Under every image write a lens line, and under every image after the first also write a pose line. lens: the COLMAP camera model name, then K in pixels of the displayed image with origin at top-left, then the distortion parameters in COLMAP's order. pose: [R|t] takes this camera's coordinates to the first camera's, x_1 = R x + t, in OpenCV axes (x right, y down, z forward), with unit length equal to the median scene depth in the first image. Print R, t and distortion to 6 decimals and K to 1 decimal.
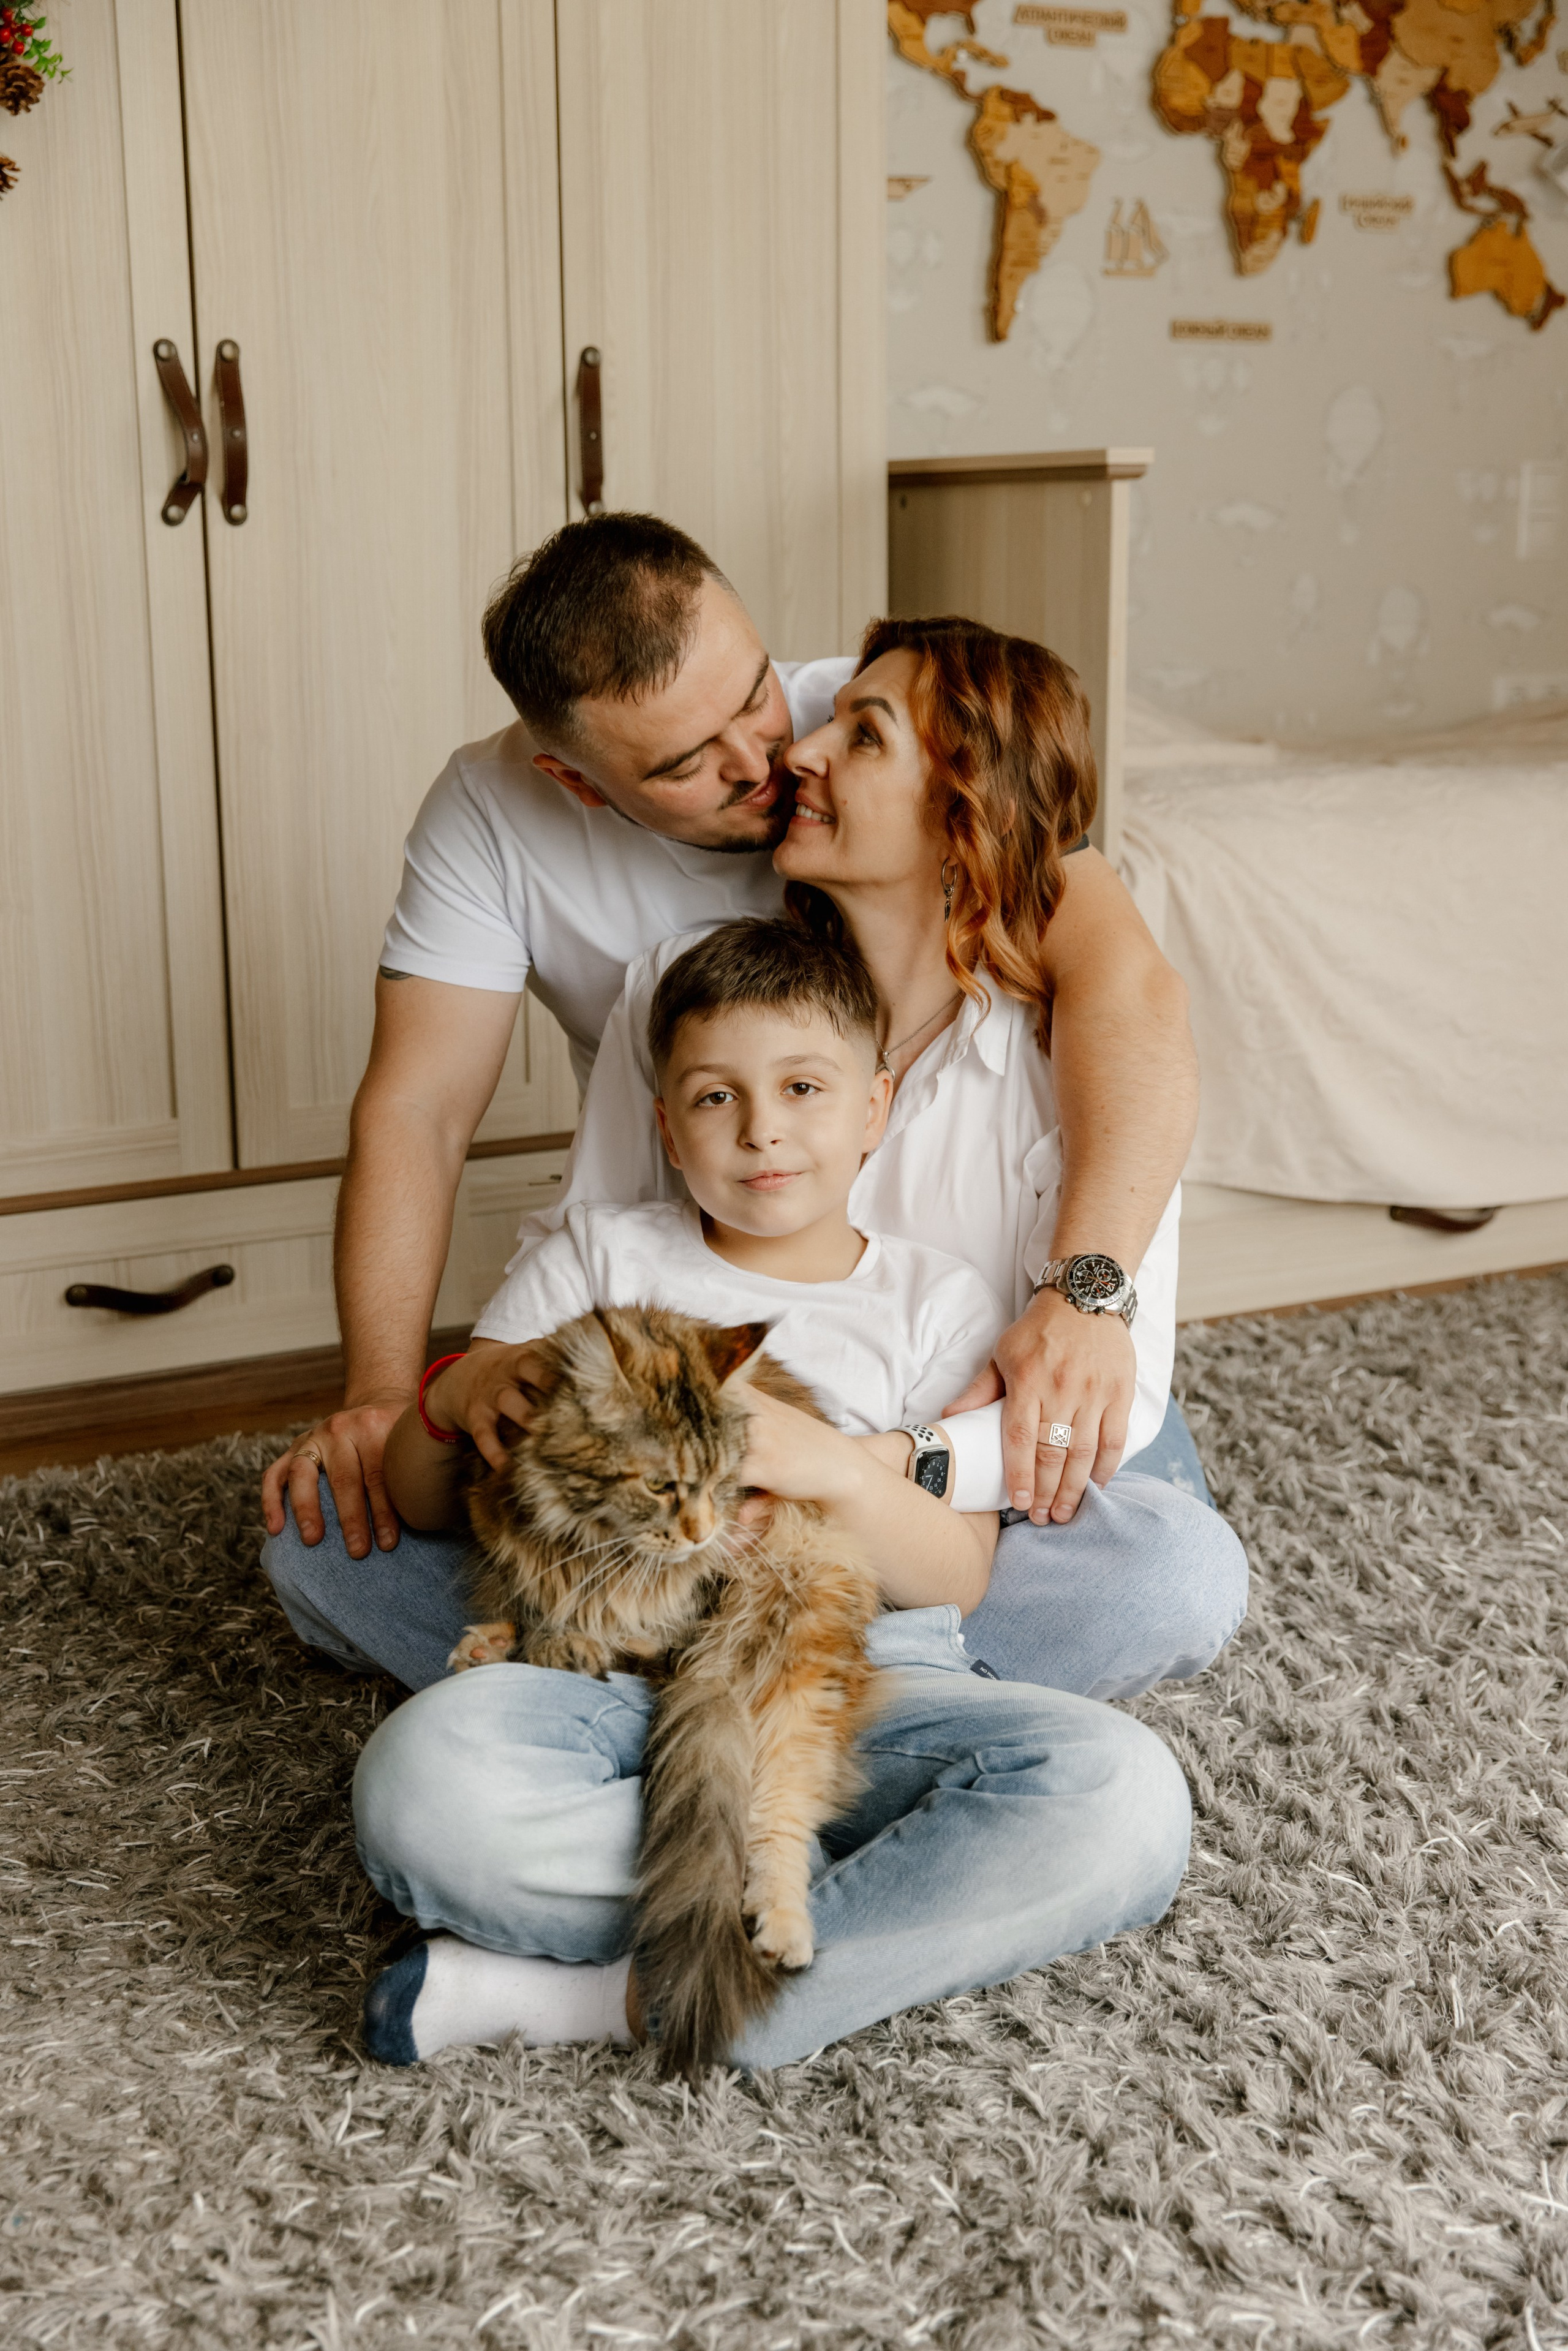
lens RADIAL K [[2874.8, 0, 785.5], [0, 2874.8, 1182.6], [0, 0, 1]] dist [-0.002260, 0.041140]
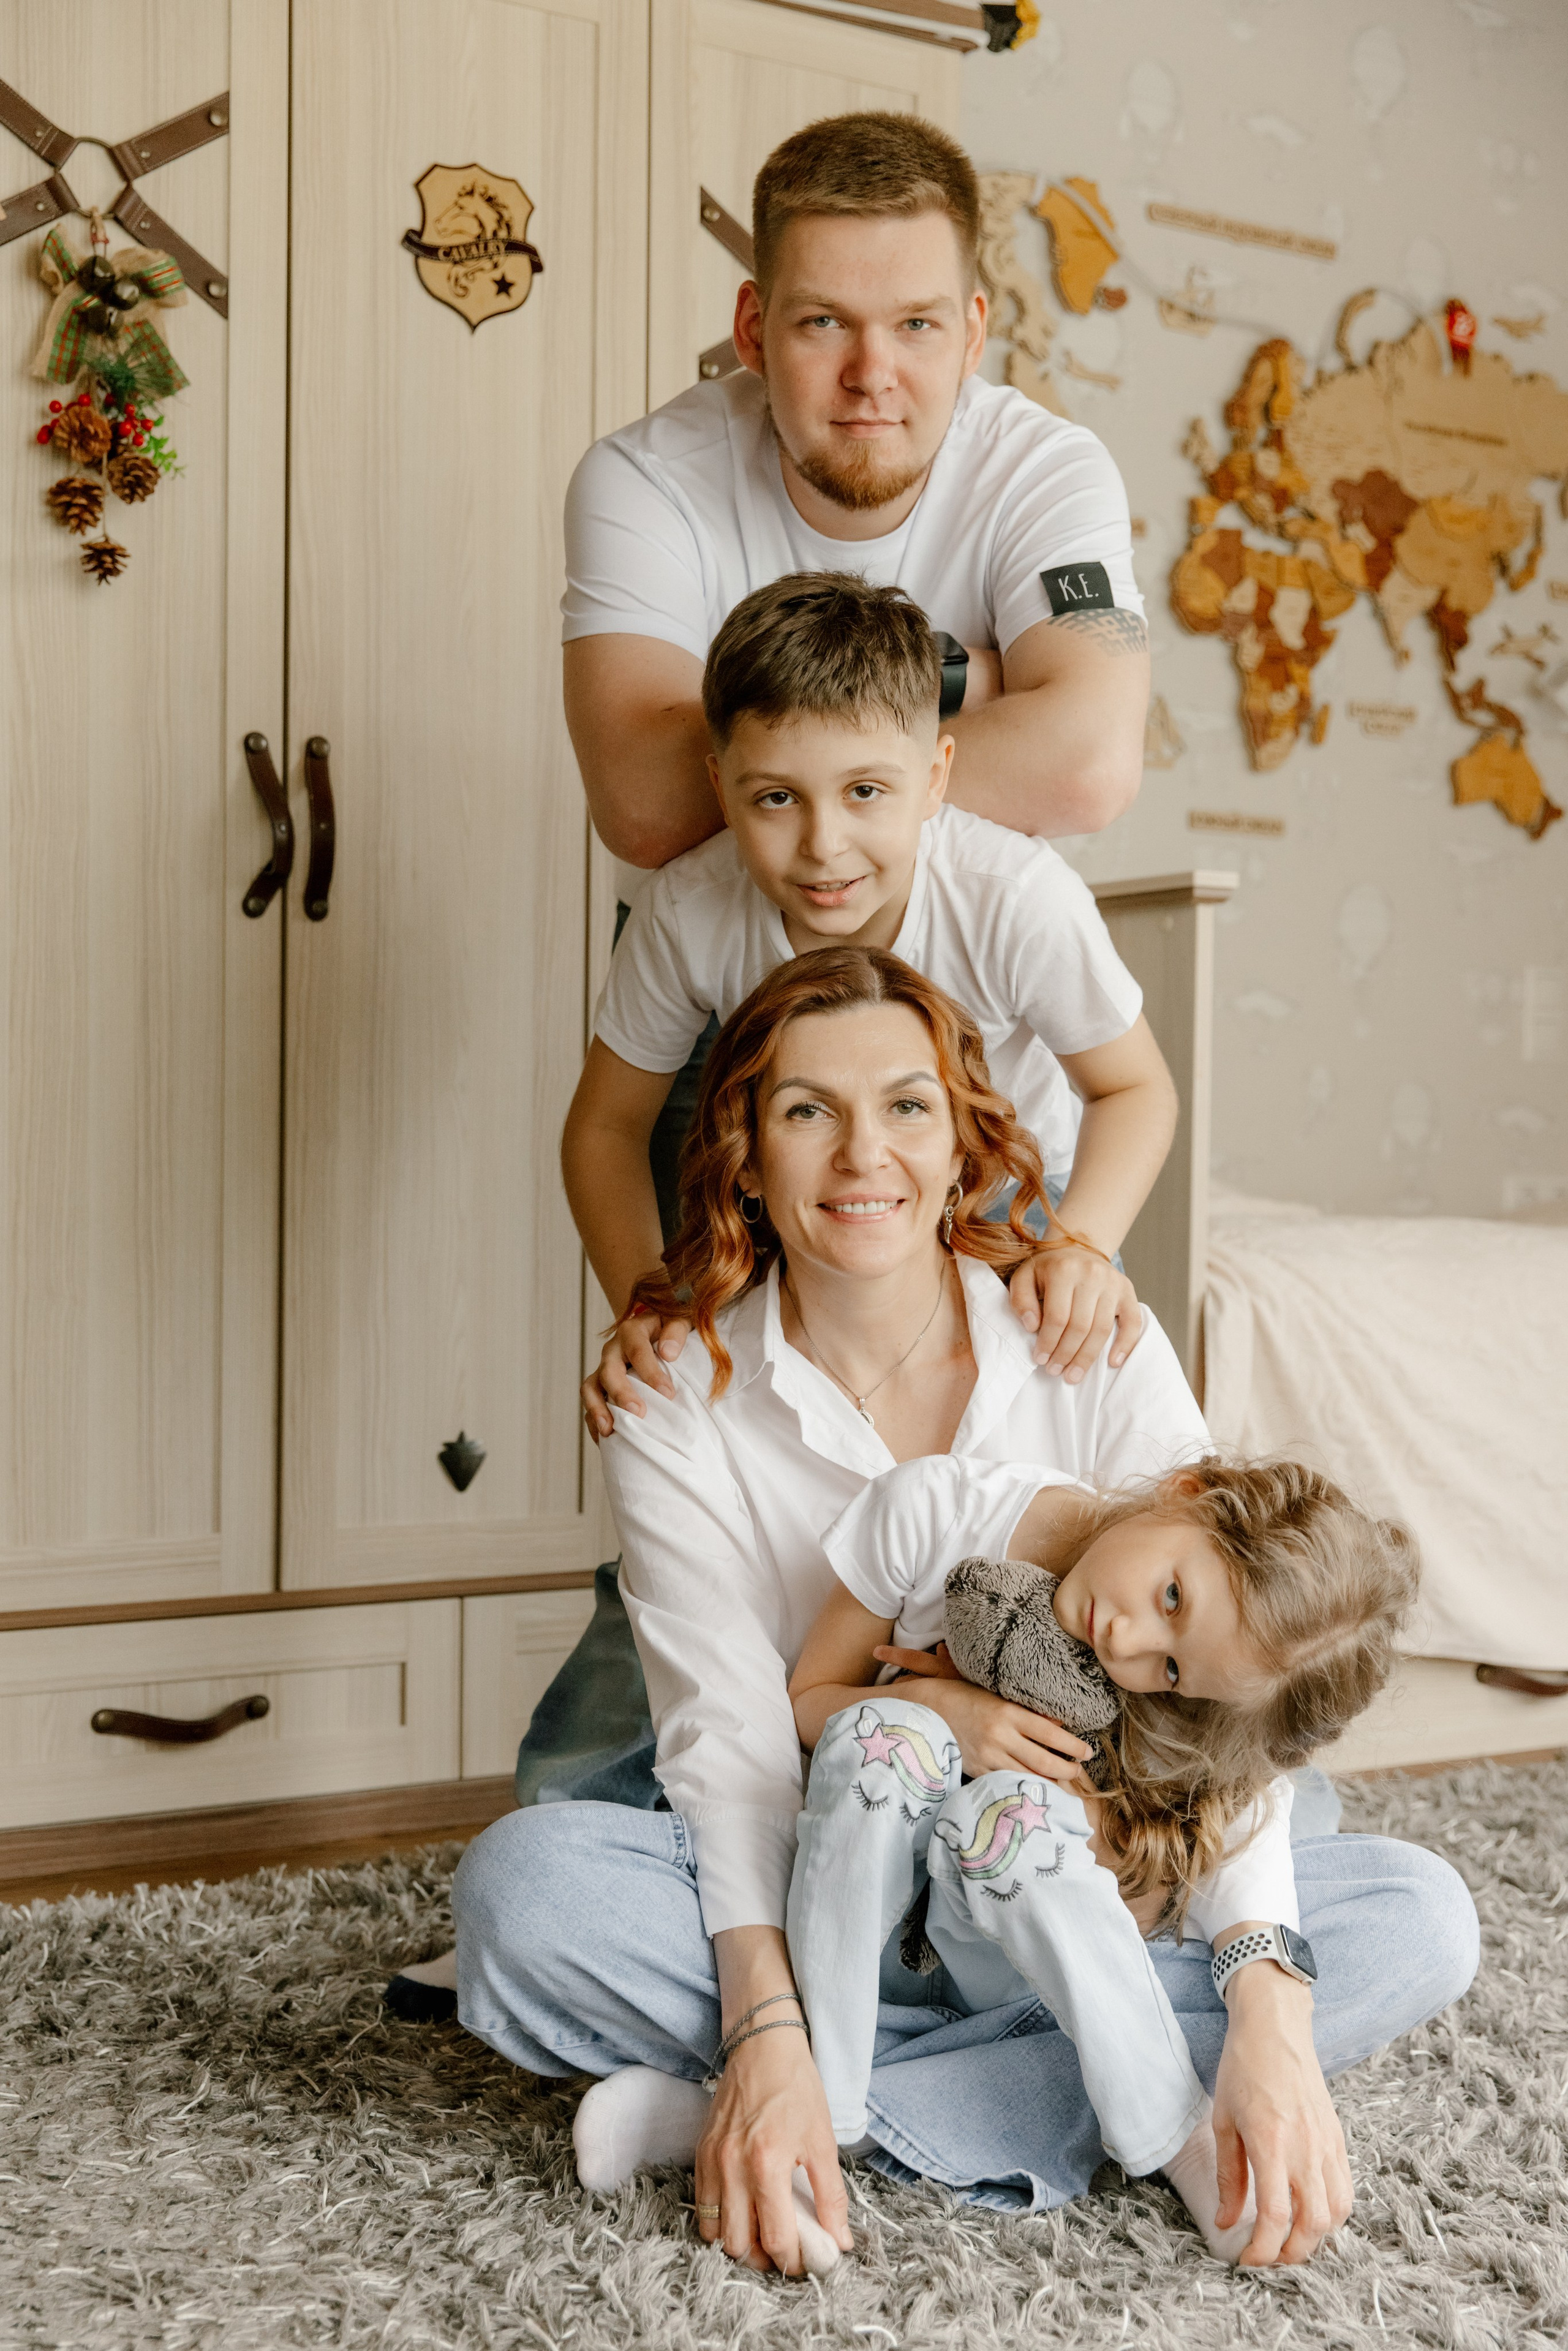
lens RADIAL K [[2974.0, 0, 772.2], [0, 2974.0, 1236.0], [0, 0, 1]] dist [0.008560, 0.030500]
pose [[0.998805, 0.018319, 0.045314, -0.072692], [-0.009085, 0.980533, -0.196144, 0.066979], [-0.048025, 0.195498, 0.979527, 0.020748]]
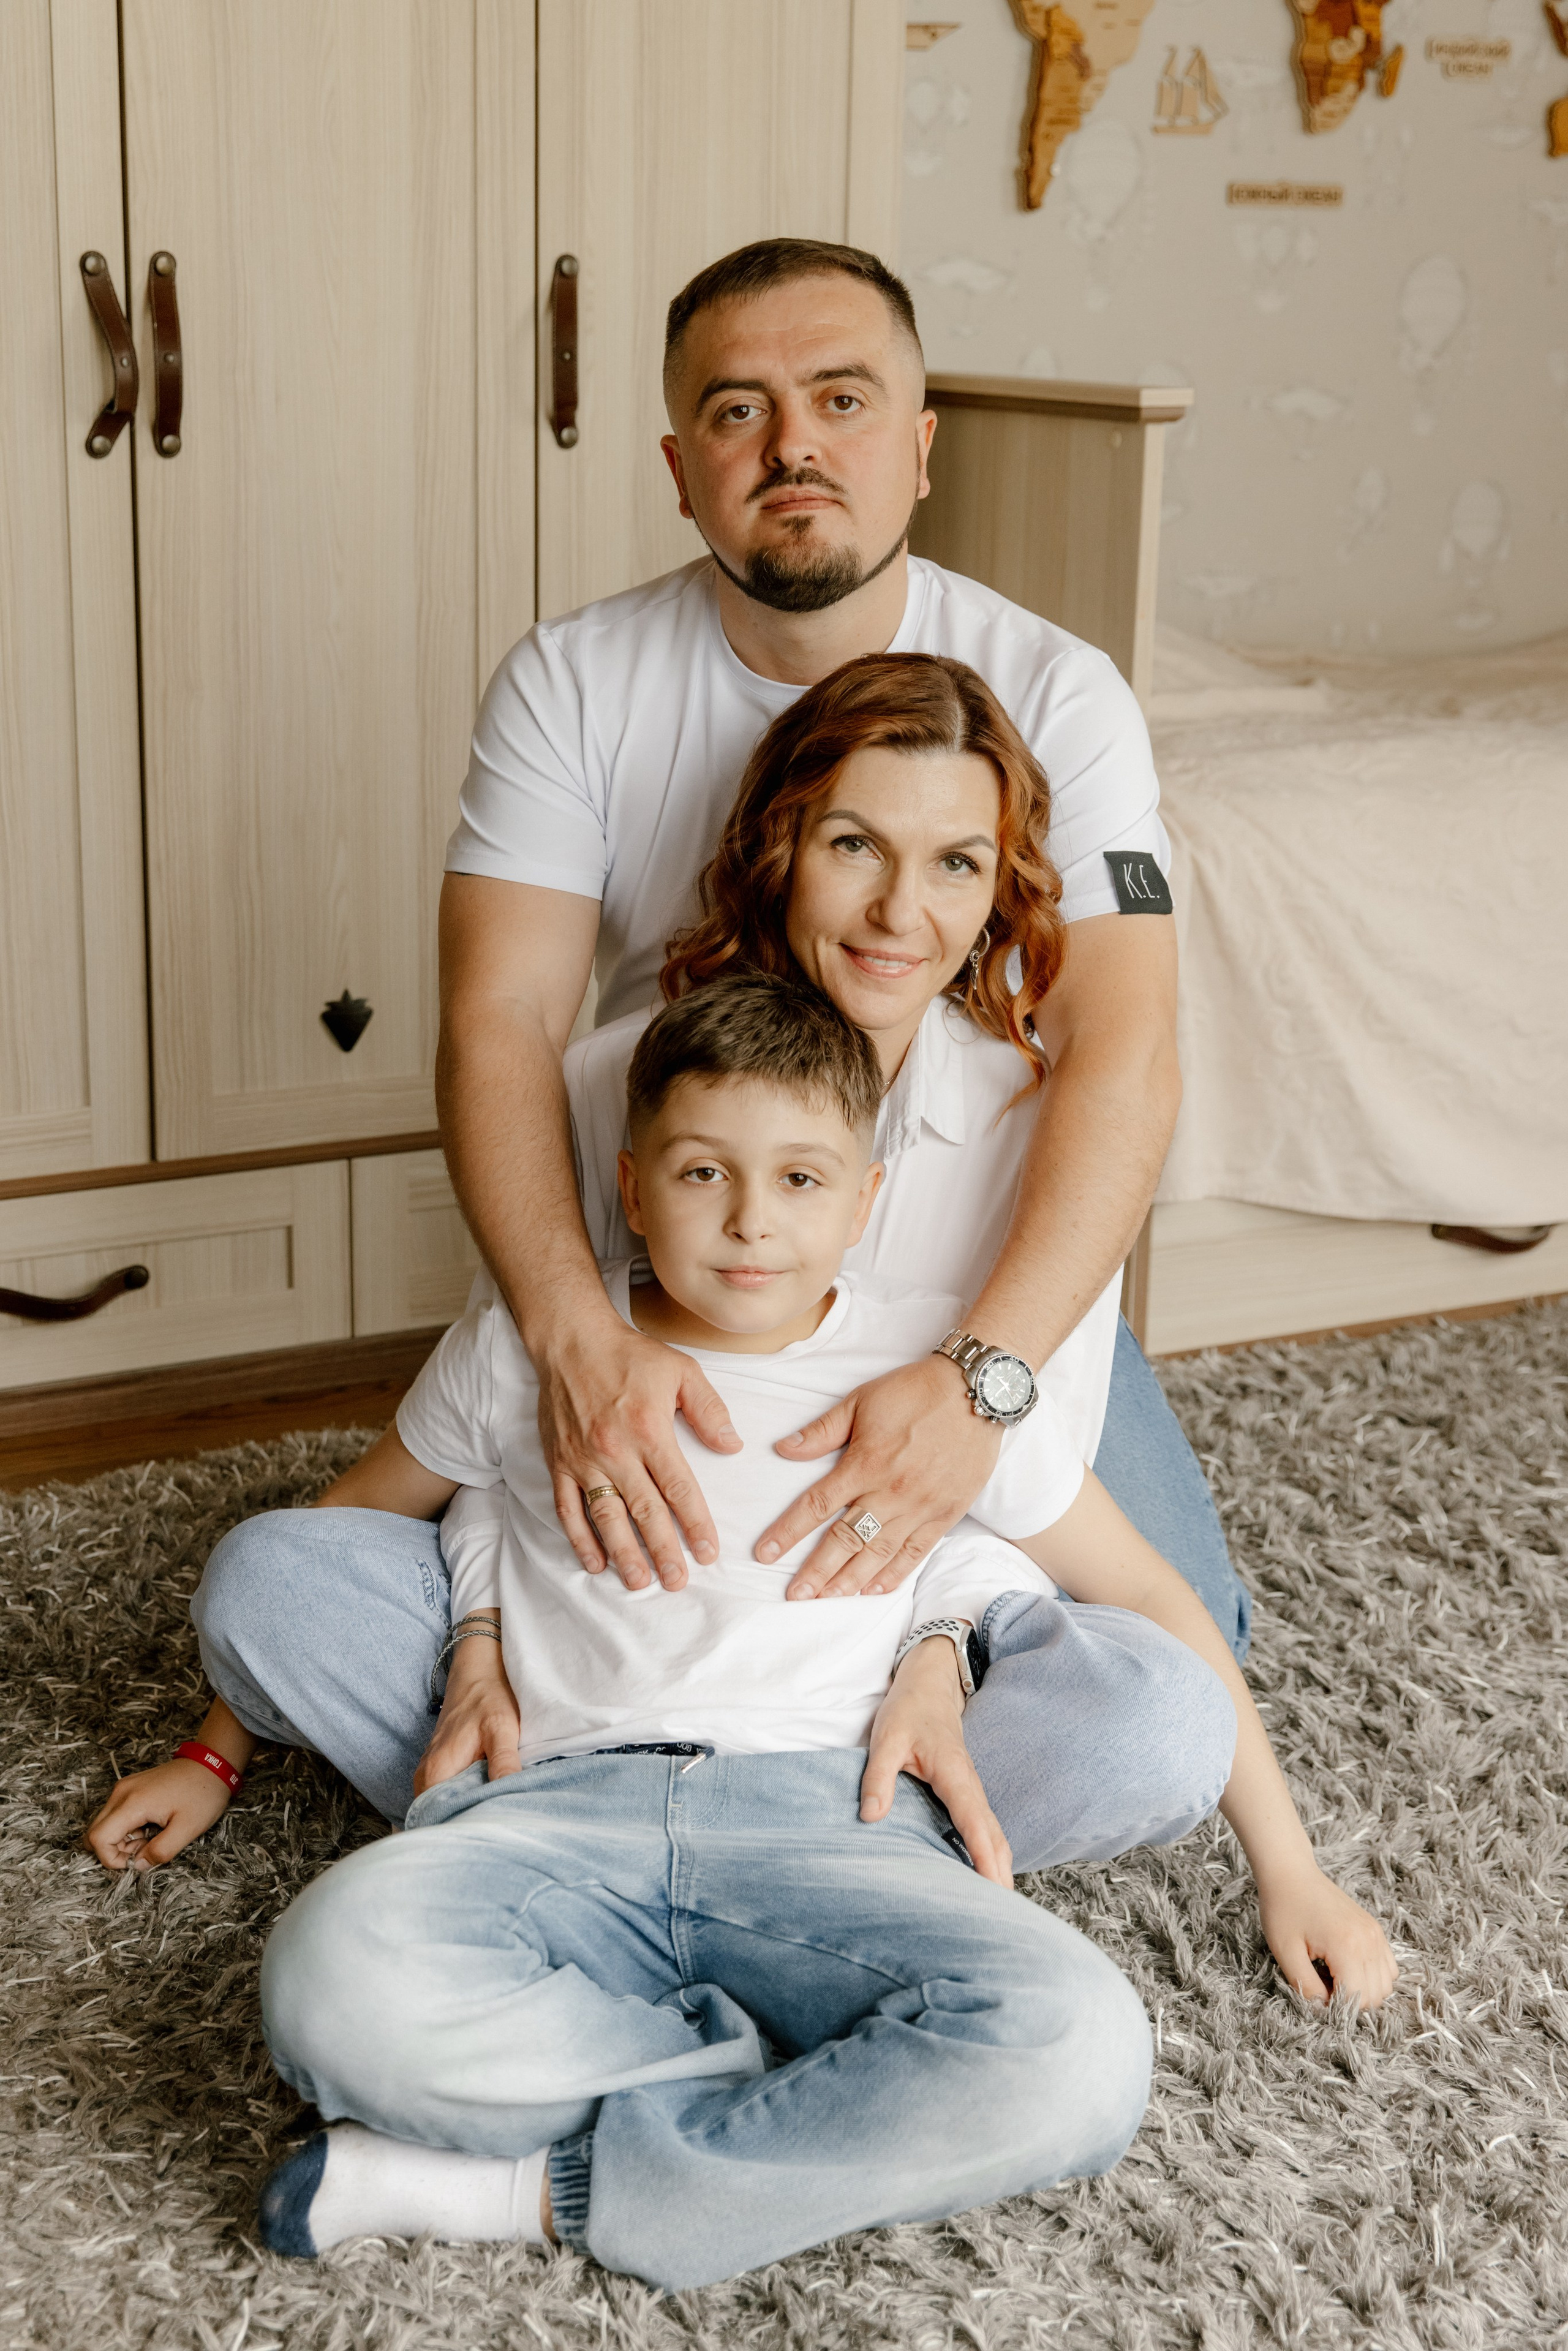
lens RADIAL K [[3260.7, 0, 707.0], [0, 3260.7, 1141.6], [0, 0, 1]] dist [-0.002320, 0.046435]
pose [[0.999345, 0.028865, -0.021837, 0.005629], [-0.027924, 0.998717, 0.042243, -0.056545], [0.023028, -0.041605, 0.998869, -0.023122]]
